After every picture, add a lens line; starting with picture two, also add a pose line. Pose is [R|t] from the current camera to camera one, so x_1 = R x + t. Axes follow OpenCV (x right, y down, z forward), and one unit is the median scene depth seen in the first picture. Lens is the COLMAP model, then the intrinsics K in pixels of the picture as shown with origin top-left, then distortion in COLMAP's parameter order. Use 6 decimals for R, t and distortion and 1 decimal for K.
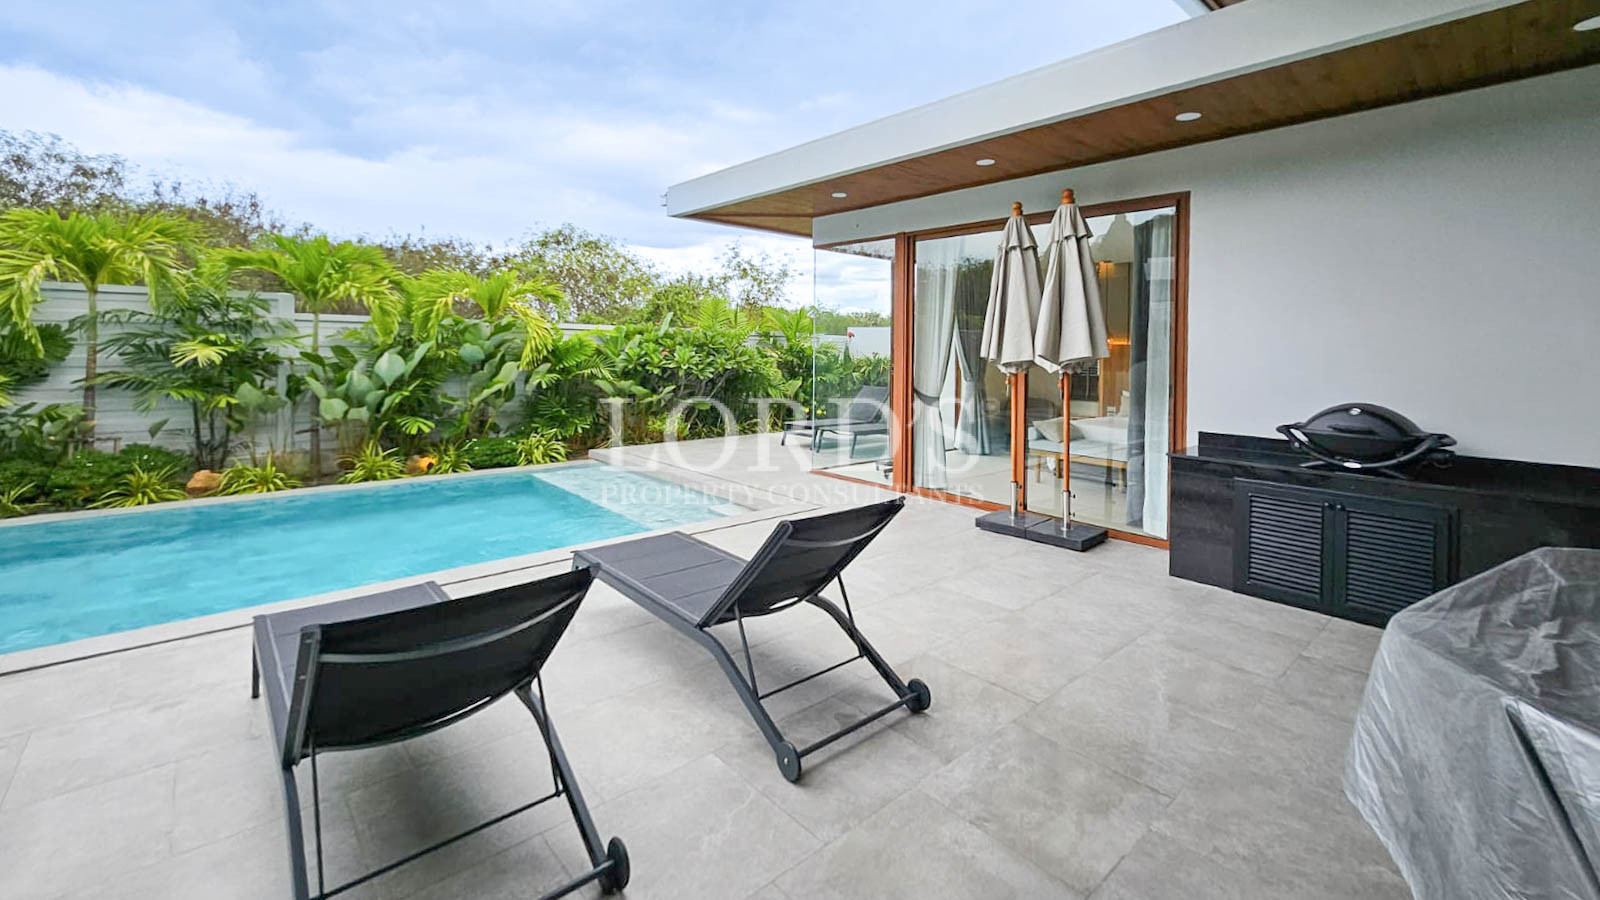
lens RADIAL K [[670.1, 0, 840.4], [0, 670.1, 353.4], [0, 0, 1]] dist [-0.001920, -0.000576]
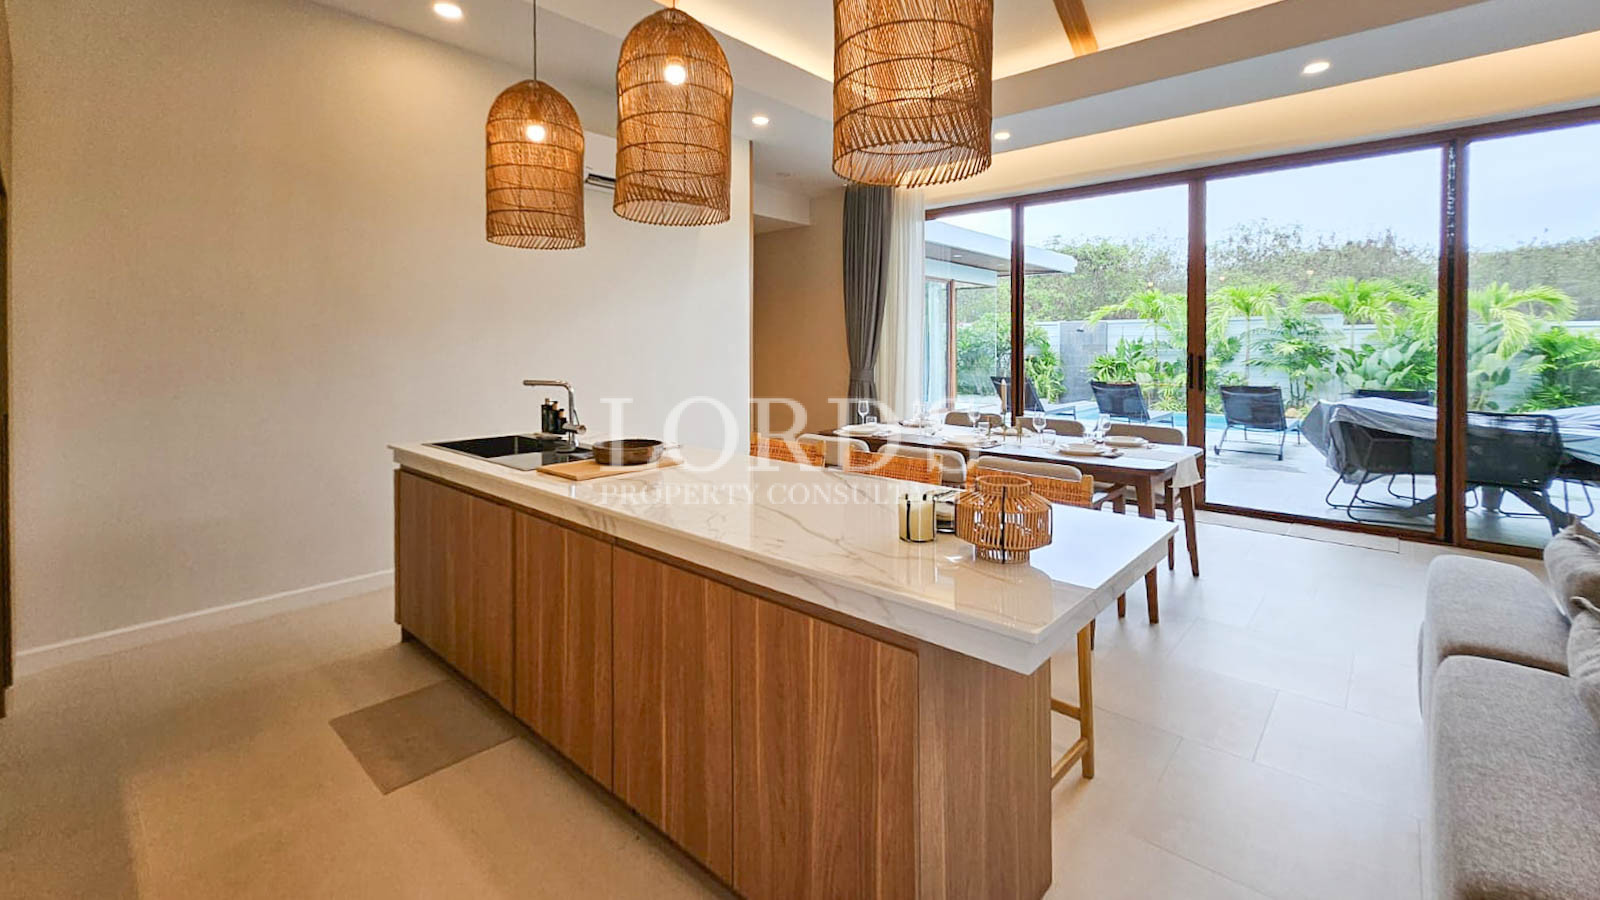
lens RADIAL K [[674.1, 0, 809.9], [0, 674.1, 366.4], [0, 0, 1]] dist [0.000259, 0.000303]
pose [[0.088096, 0.010472, -0.996057, 0.885259], [-0.007466, 0.999924, 0.009852, 0.042731], [0.996084, 0.006569, 0.088167, -0.575078]]
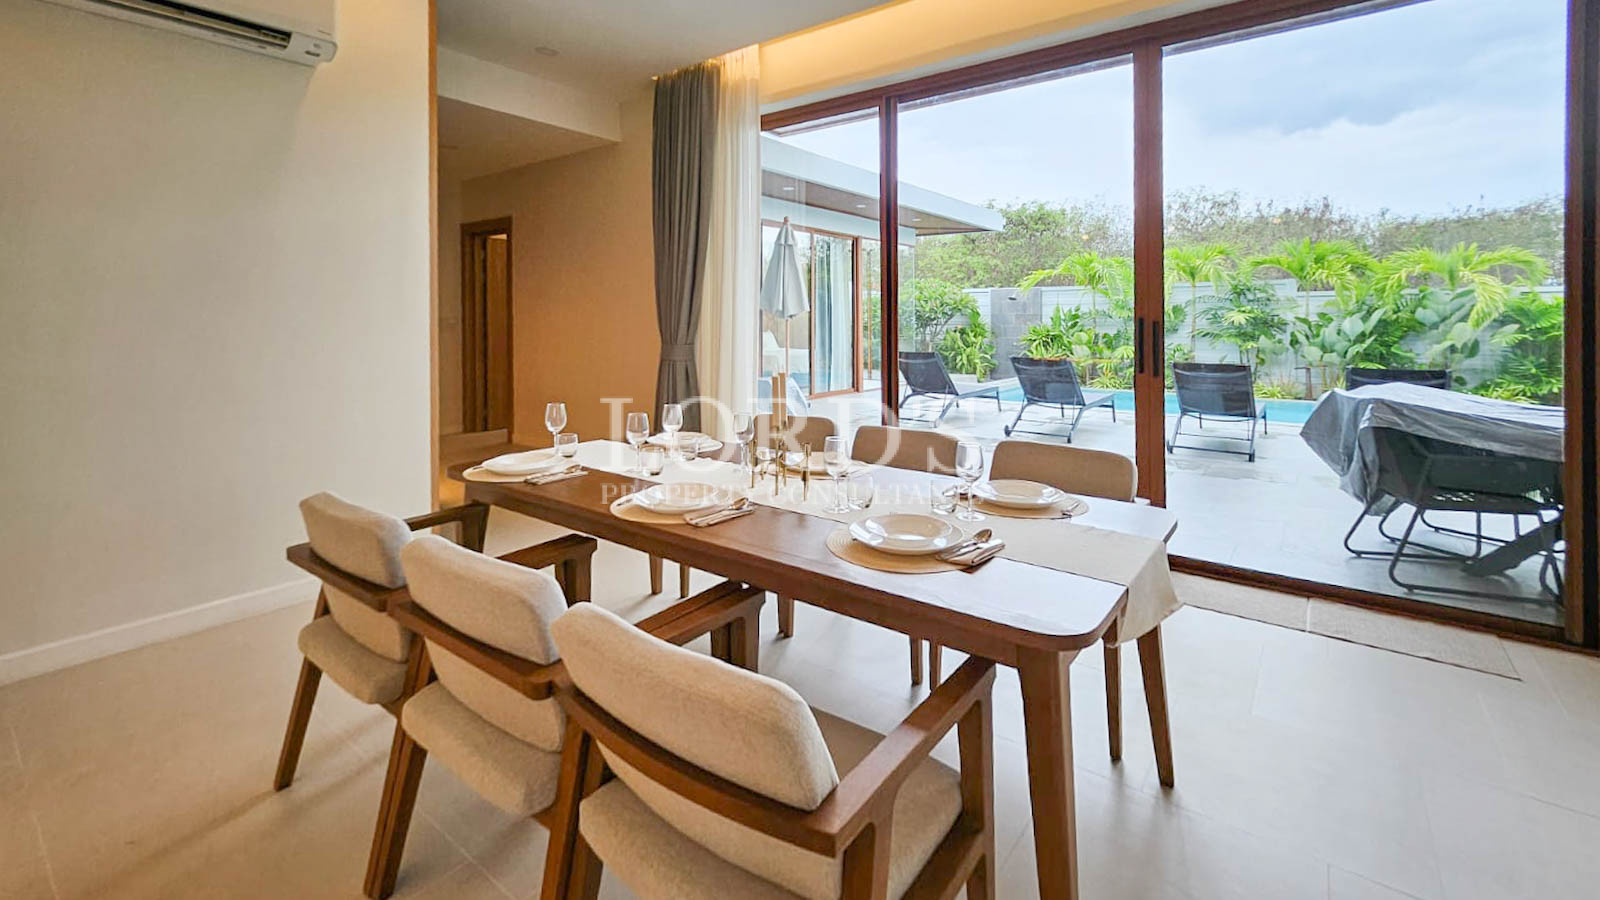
lens RADIAL K [[681.1, 0, 797.5], [0, 681.1, 325.7], [0, 0, 1]] dist [-0.000727, -0.000260]
pose [[0.148083, -0.009211, -0.988932, 0.631388], [-0.004845, 0.999938, -0.010039, 0.043760], [0.988963, 0.006278, 0.148029, -0.408359]]
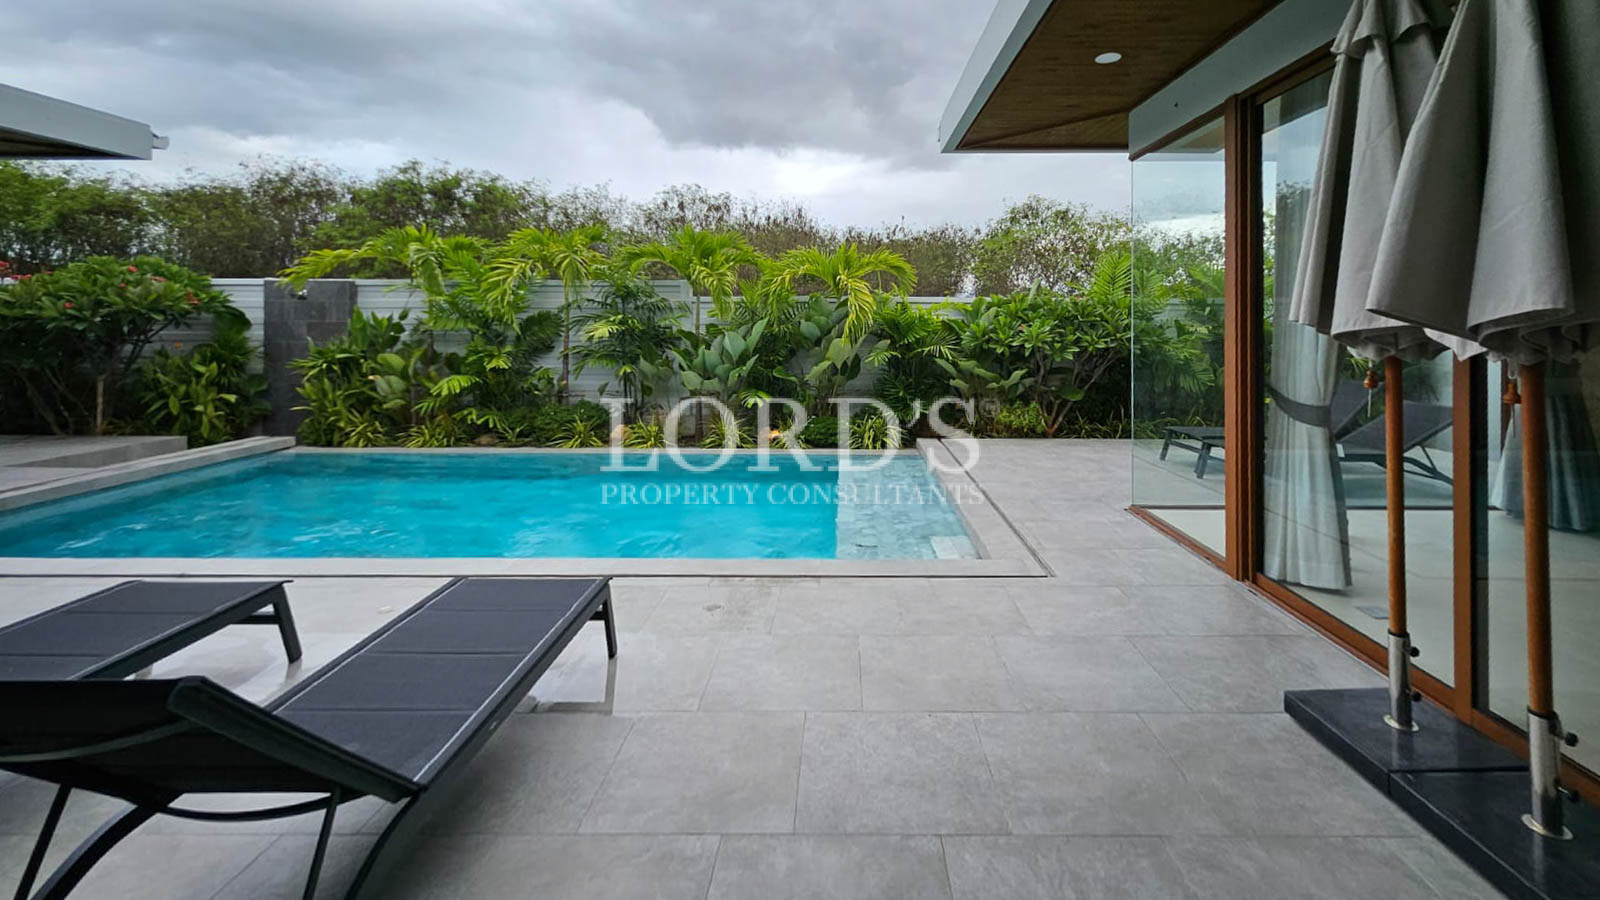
lens RADIAL K [[690.7, 0, 837.9], [0, 690.7, 332.2], [0, 0, 1]] dist [0.003270, 0.000307]
pose [[0.721975, -0.006932, -0.691884, 0.231397], [0.004542, 0.999976, -0.005279, 0.011147], [0.691904, 0.000669, 0.721989, 0.350295]]
